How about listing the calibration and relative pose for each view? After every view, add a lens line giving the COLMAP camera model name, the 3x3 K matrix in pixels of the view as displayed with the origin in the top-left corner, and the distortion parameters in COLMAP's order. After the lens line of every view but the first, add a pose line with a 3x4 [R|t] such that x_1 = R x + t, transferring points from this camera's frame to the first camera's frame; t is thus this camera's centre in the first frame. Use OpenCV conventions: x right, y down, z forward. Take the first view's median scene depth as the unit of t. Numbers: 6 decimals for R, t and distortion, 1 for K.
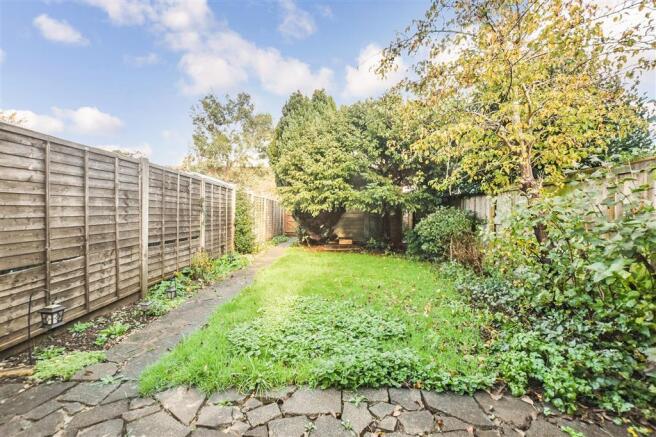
lens RADIAL K [[289.7, 0, 326.8], [0, 289.7, 215.0], [0, 0, 1]] dist [0.004954, 0.001217]
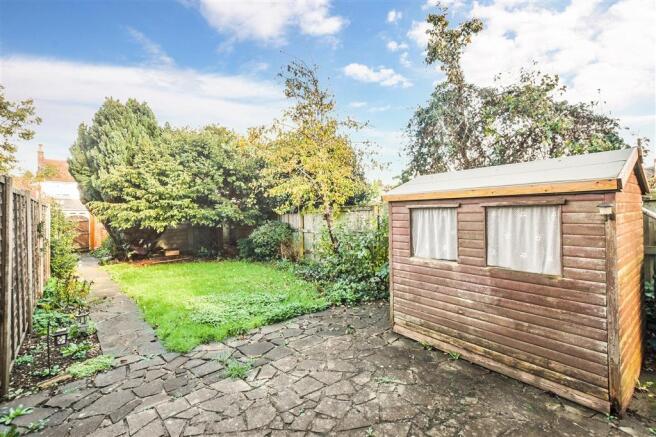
lens RADIAL K [[289.7, 0, 329.2], [0, 289.7, 216.0], [0, 0, 1]] dist [0.004954, 0.001217]
pose [[0.754425, -0.024253, 0.655938, -0.384936], [0.024302, 0.999664, 0.009010, -0.072985], [-0.655936, 0.009143, 0.754761, -0.319314]]
